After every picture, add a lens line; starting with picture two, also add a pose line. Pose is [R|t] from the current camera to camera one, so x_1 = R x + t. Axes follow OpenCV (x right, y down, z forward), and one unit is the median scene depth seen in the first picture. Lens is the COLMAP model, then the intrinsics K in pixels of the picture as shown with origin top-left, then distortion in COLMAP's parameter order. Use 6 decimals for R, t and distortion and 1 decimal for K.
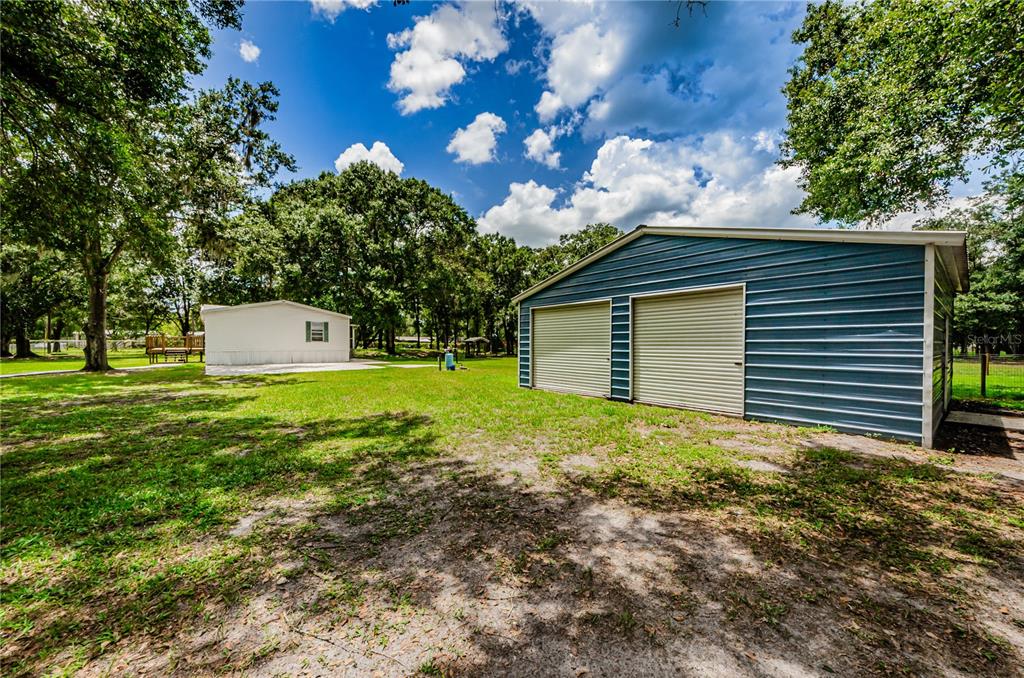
lens RADIAL K [[373.5, 0, 516.0], [0, 373.5, 337.8], [0, 0, 1]] dist [0.001003, -0.000227]
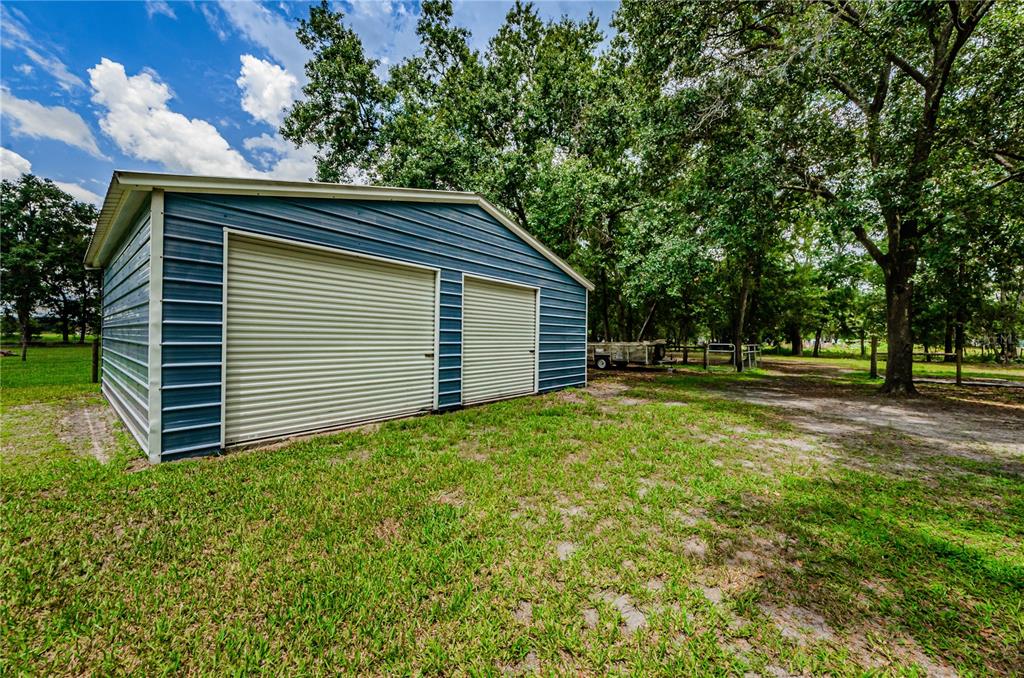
lens RADIAL K [[373.5, 0, 516.0], [0, 373.5, 337.8], [0, 0, 1]] dist [0.001003, -0.000227]
pose [[-0.195600, 0.006333, 0.980663, -0.461699], [-0.017852, 0.999790, -0.010018, 0.029775], [-0.980521, -0.019467, -0.195446, 0.991684]]
